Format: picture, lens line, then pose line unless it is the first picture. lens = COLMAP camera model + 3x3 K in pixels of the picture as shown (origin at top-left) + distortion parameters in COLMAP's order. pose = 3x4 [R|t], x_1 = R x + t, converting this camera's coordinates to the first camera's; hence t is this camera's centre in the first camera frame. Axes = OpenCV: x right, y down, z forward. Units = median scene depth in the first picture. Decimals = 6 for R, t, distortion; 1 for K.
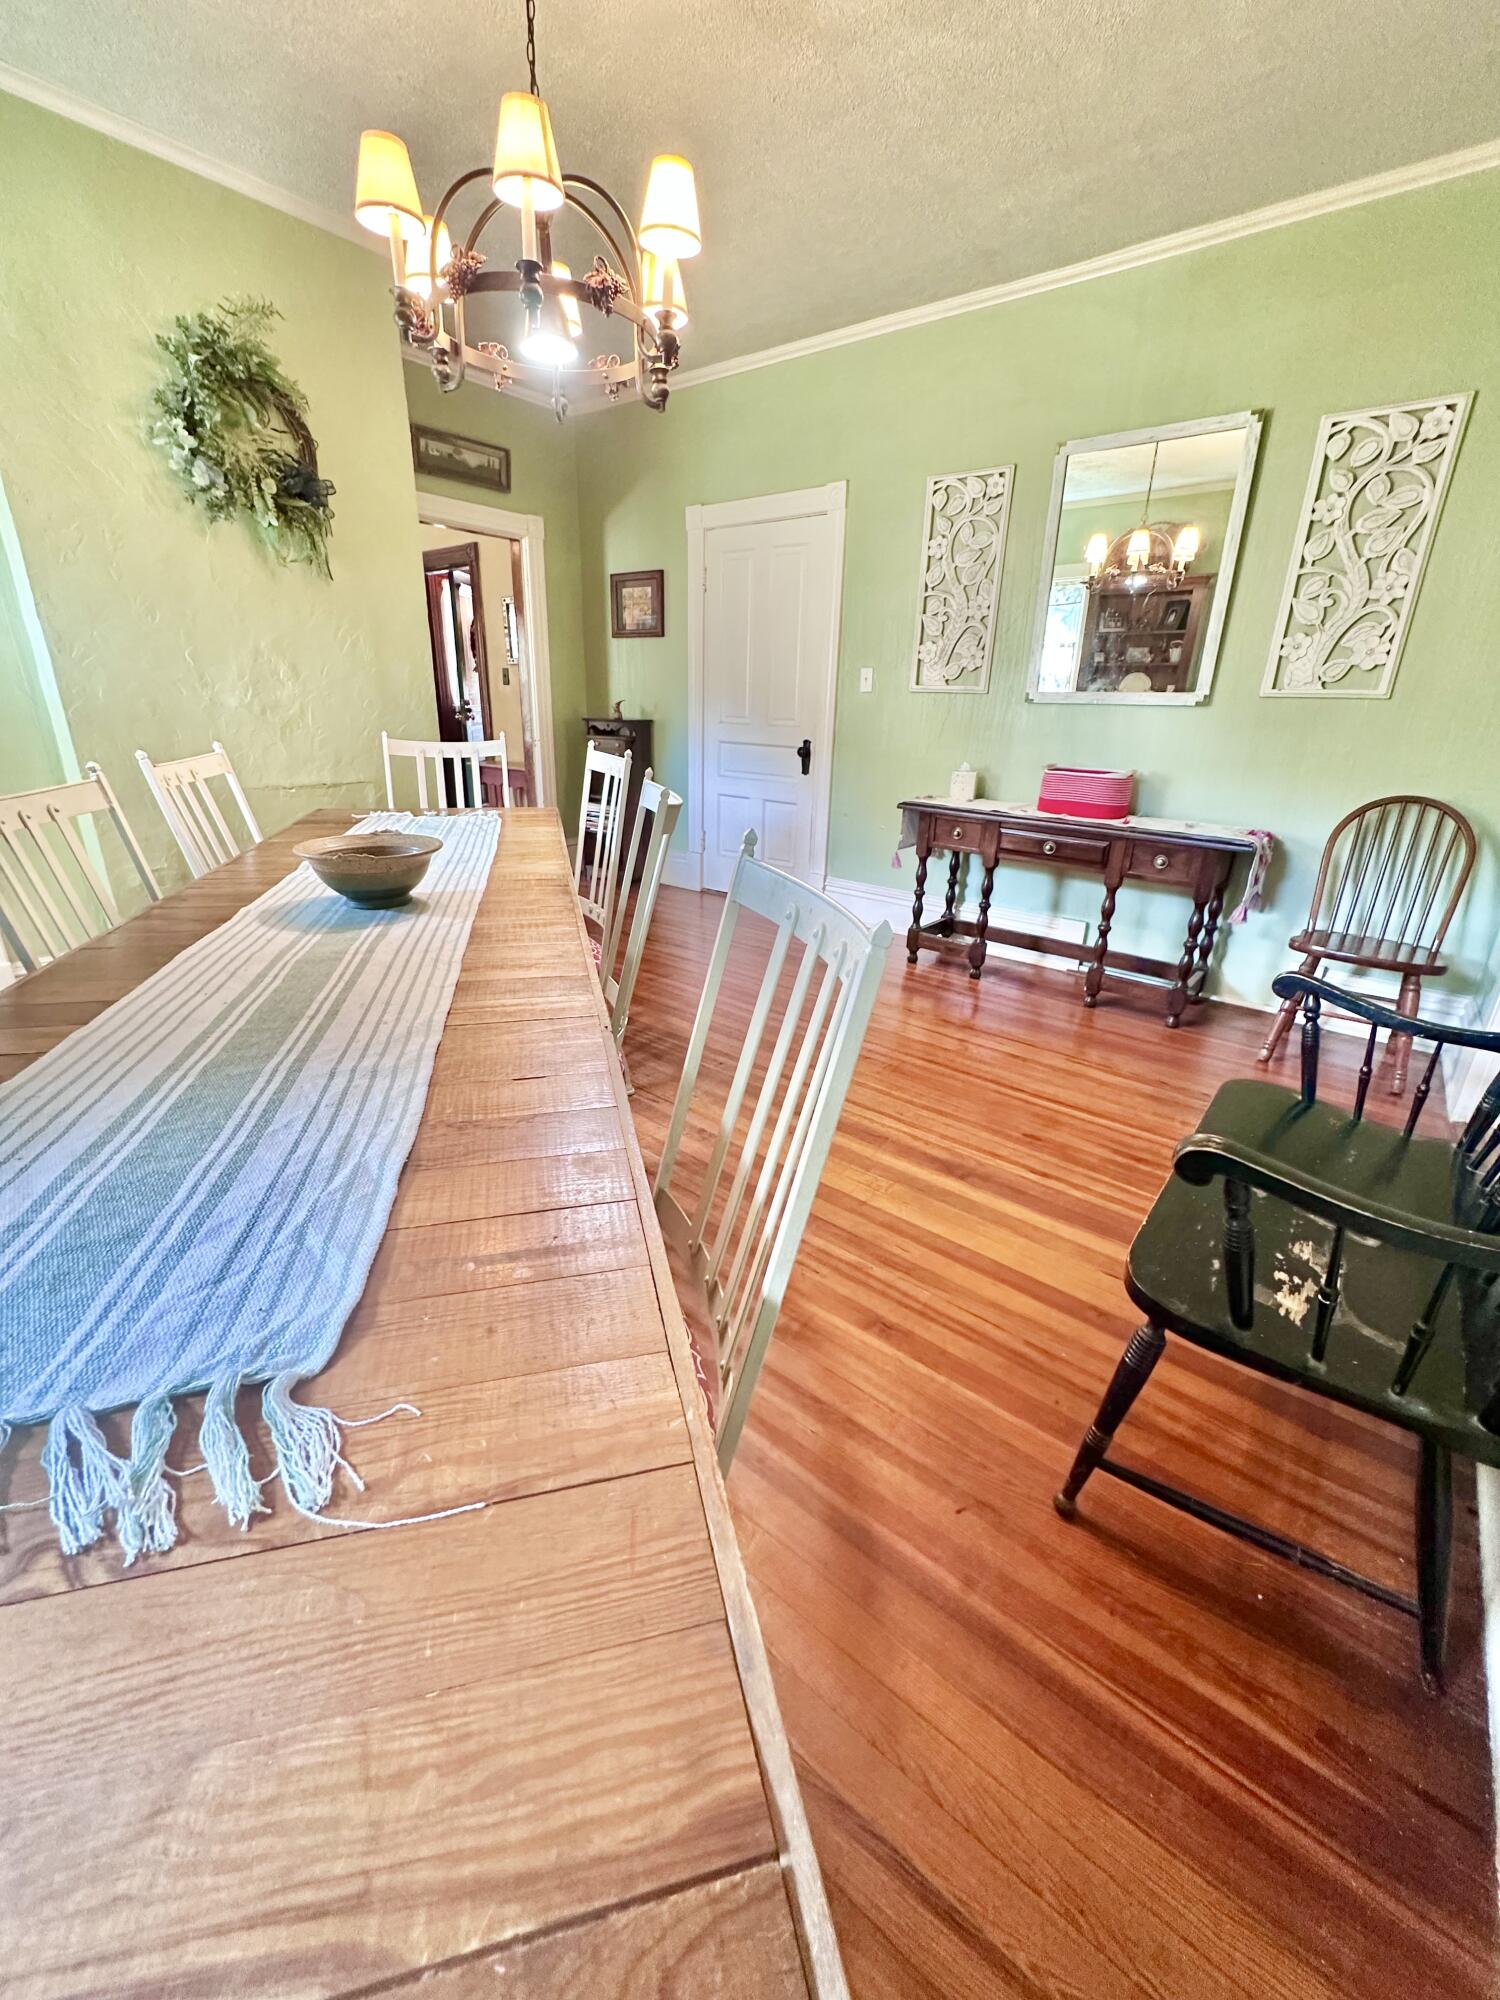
lens RADIAL K [[800.9, 0, 747.7], [0, 800.9, 995.4], [0, 0, 1]] dist [-0.002343, 0.000440]
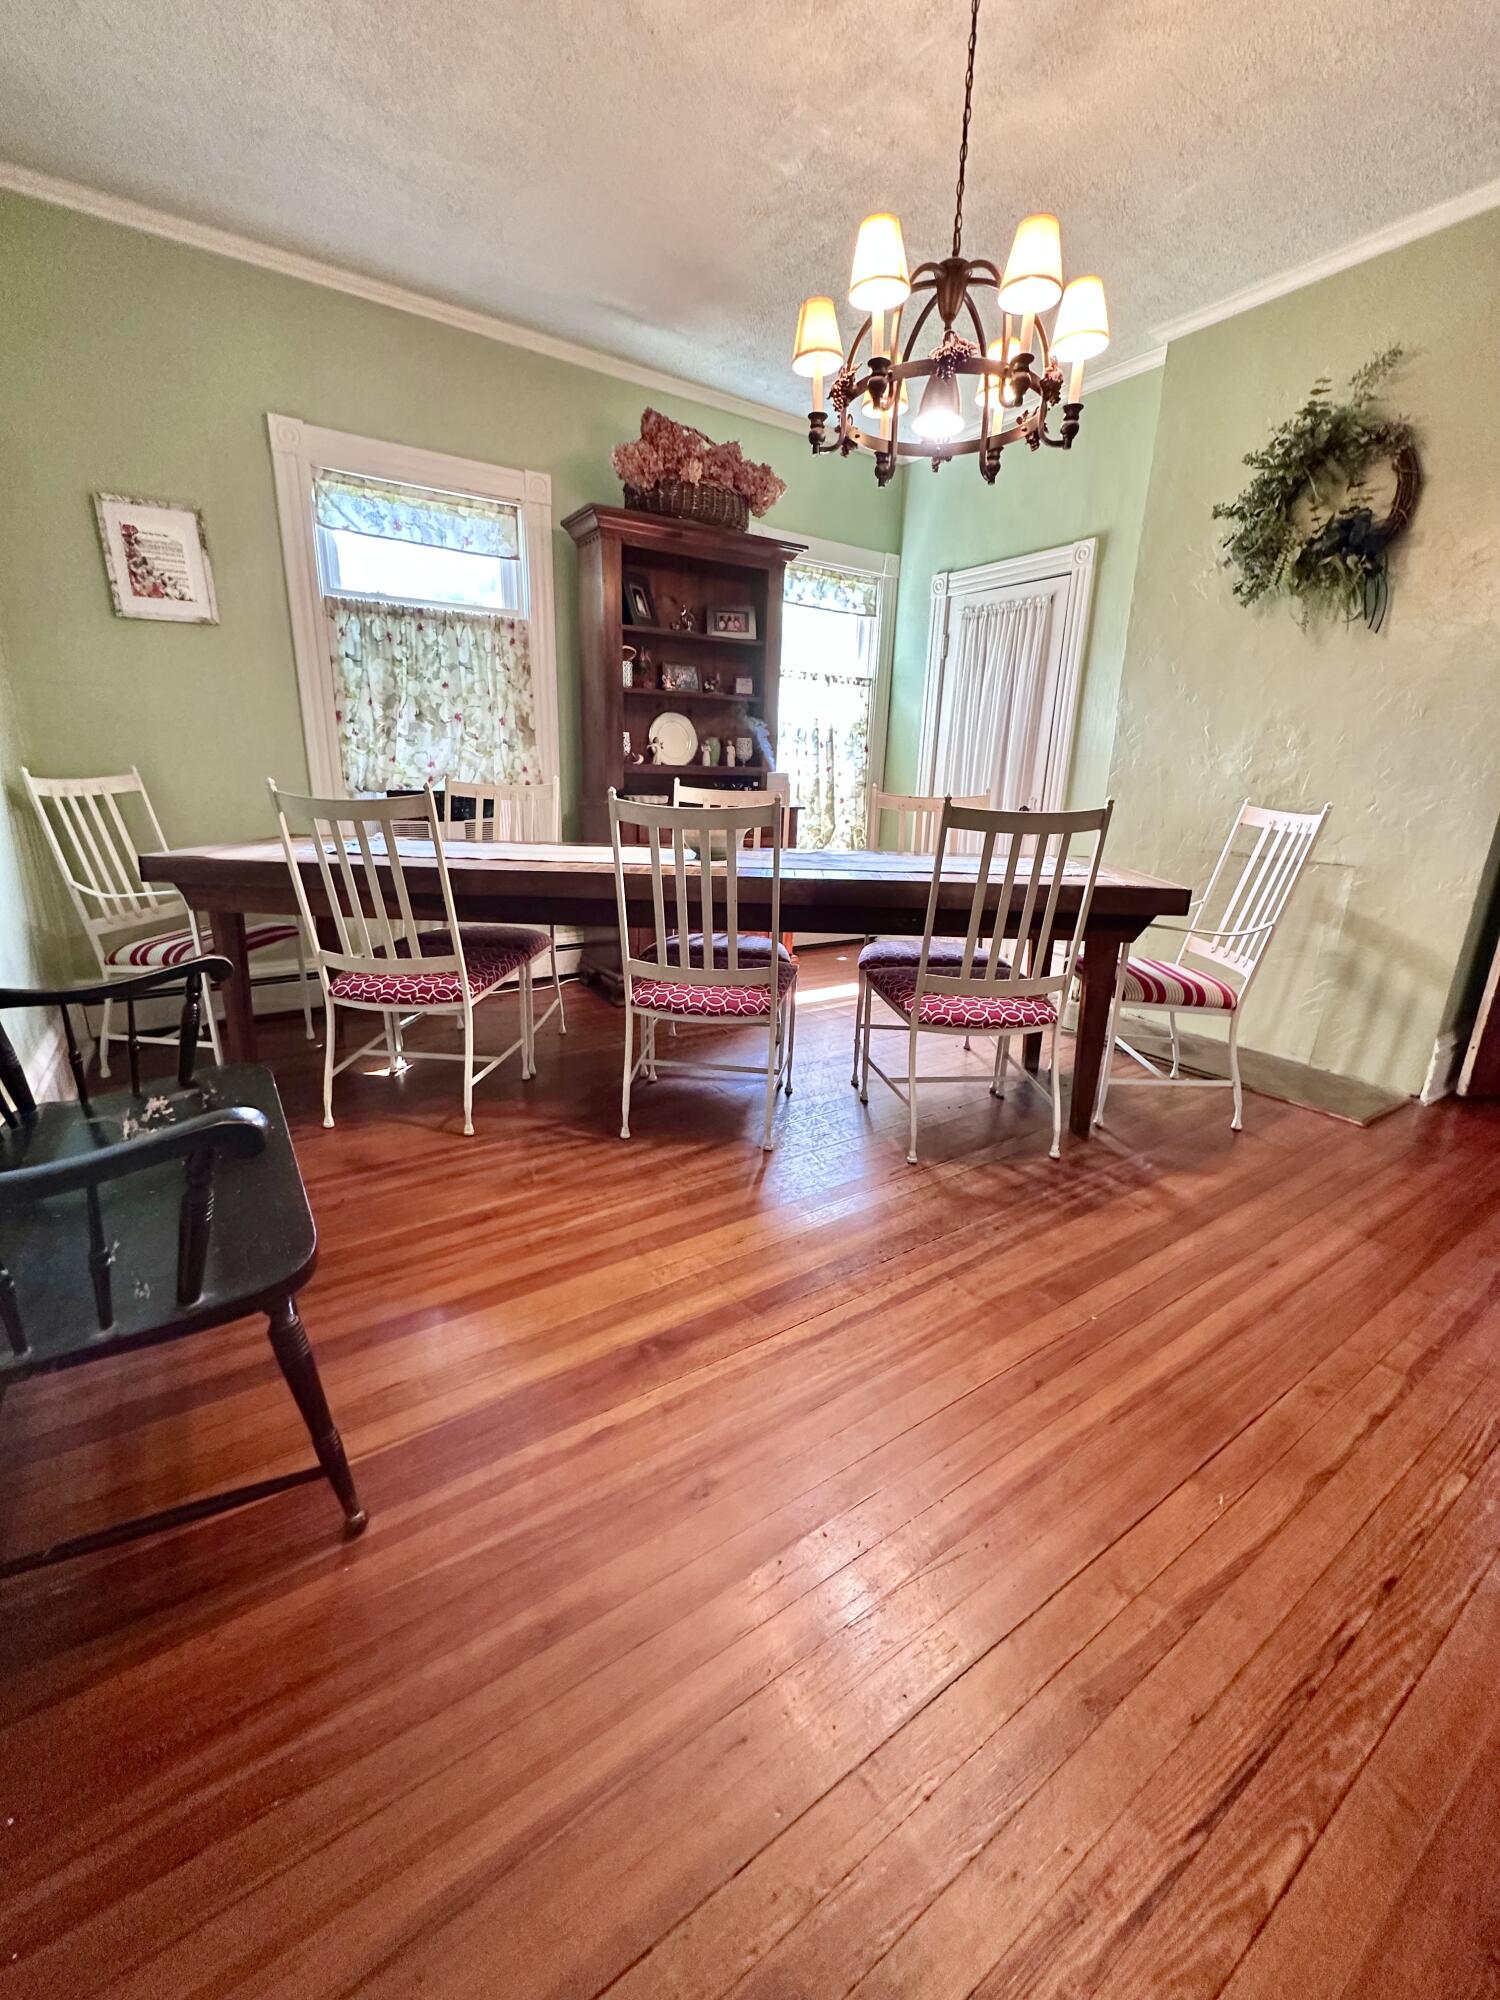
lens RADIAL K [[800.9, 0, 747.7], [0, 800.9, 995.4], [0, 0, 1]] dist [-0.002343, 0.000440]
pose [[-0.291544, 0.236763, -0.926793, 0.546924], [-0.362365, 0.869336, 0.336075, -0.217988], [0.885265, 0.433818, -0.167656, 0.693598]]
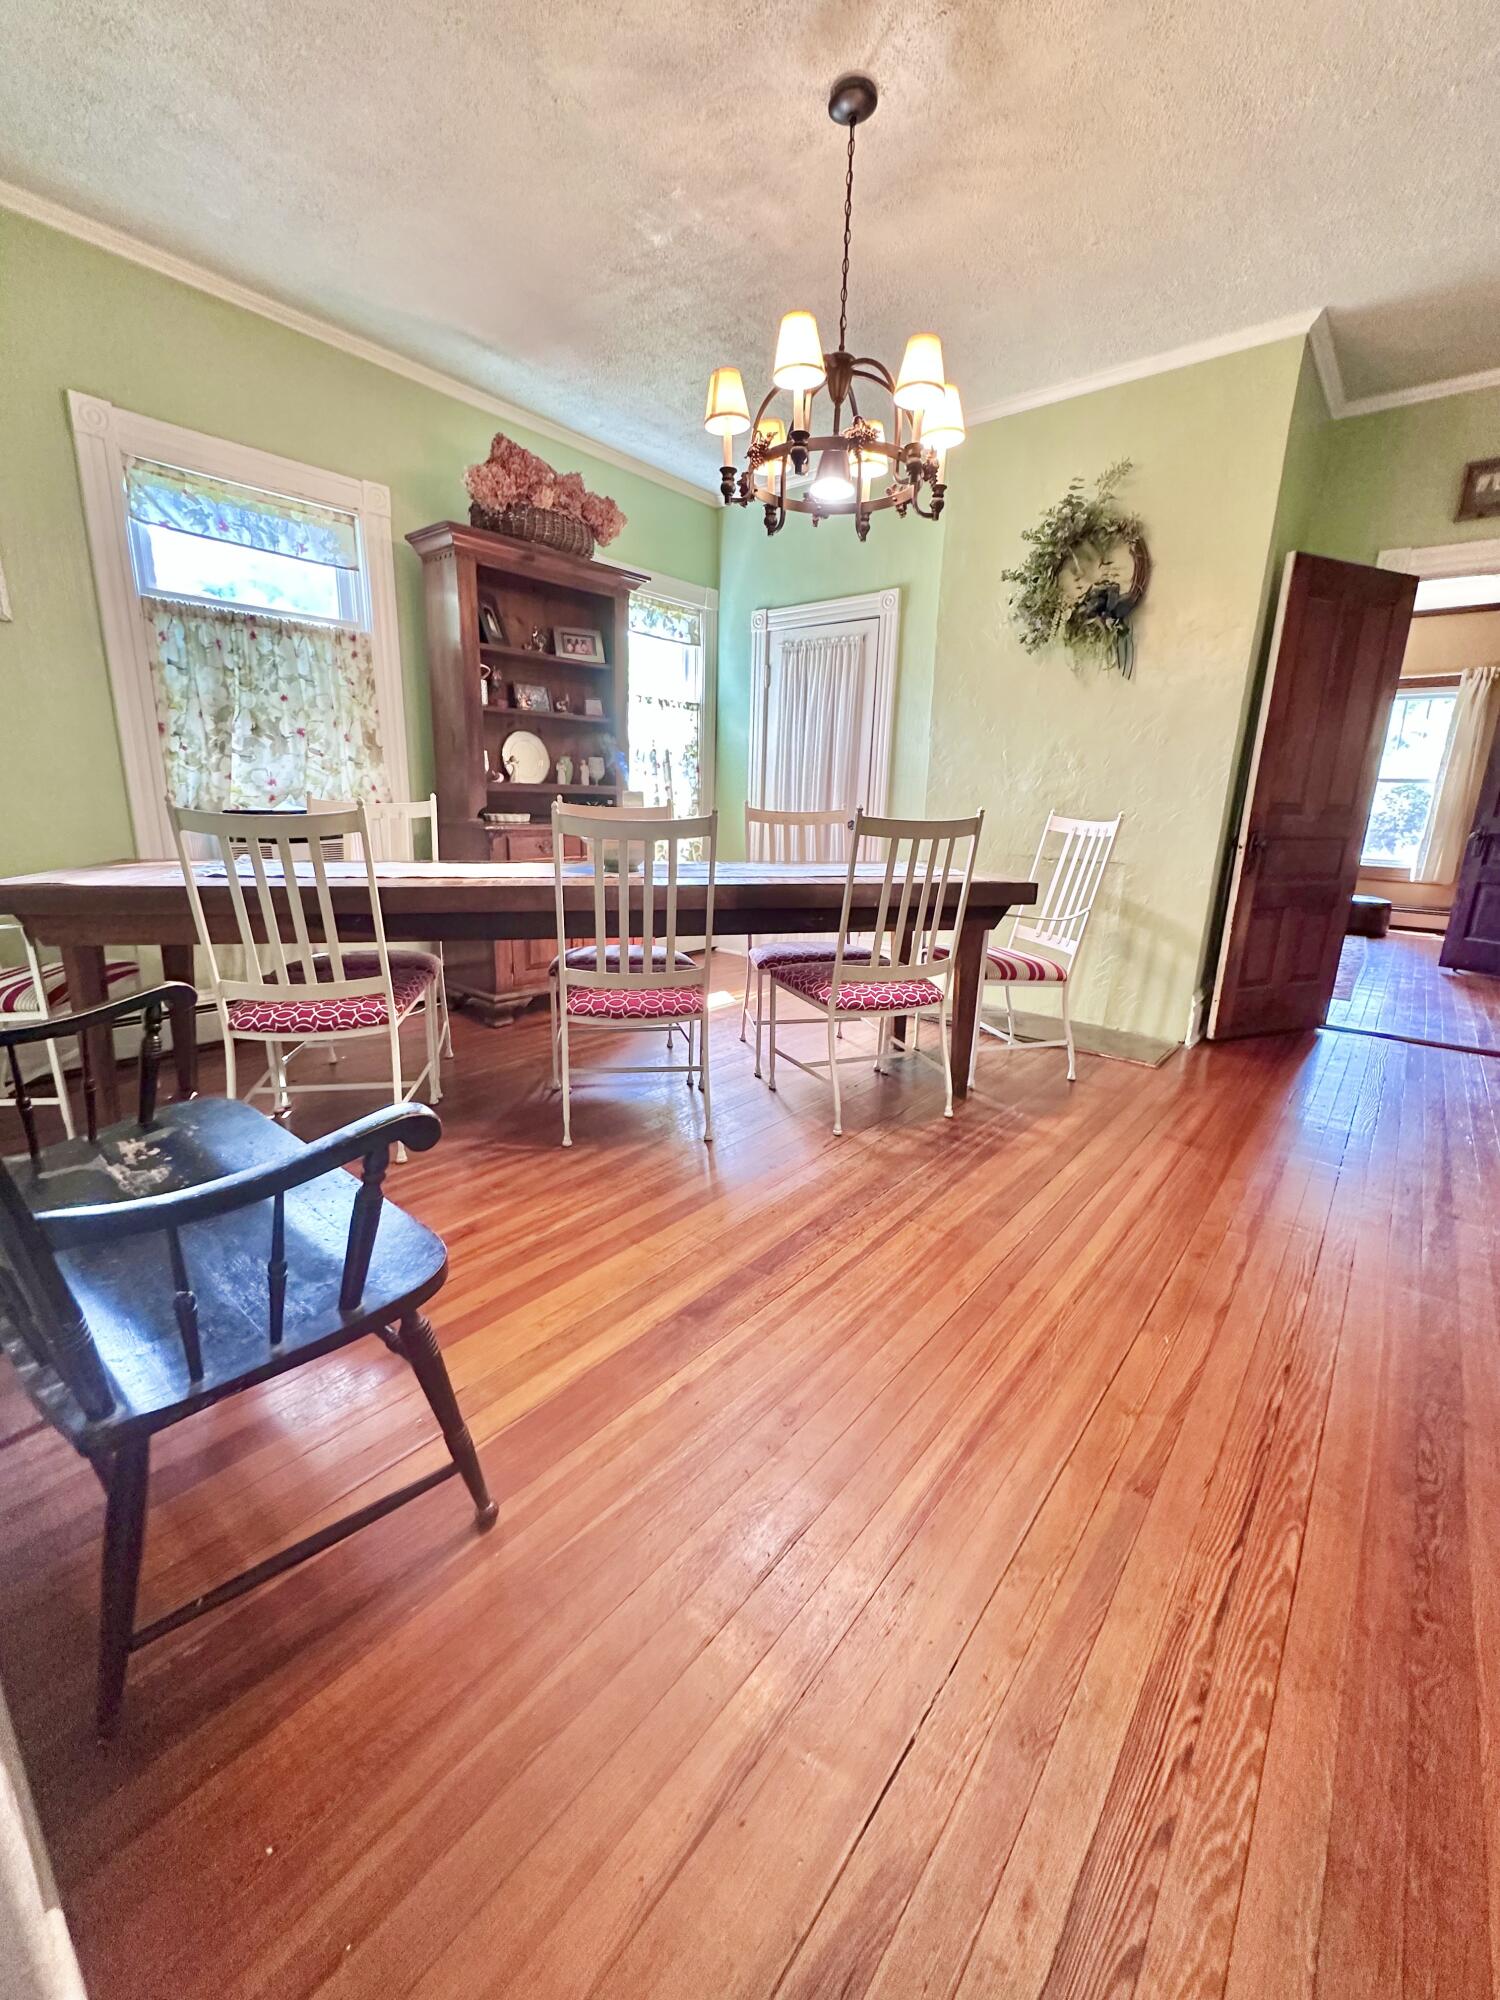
lens RADIAL K [[800.9, 0, 746.0], [0, 800.9, 996.0], [0, 0, 1]] dist [-0.002952, 0.000404]
pose [[-0.011126, 0.223876, -0.974554, 0.623934], [-0.371117, 0.904080, 0.211924, -0.162595], [0.928519, 0.364032, 0.073025, 0.576463]]
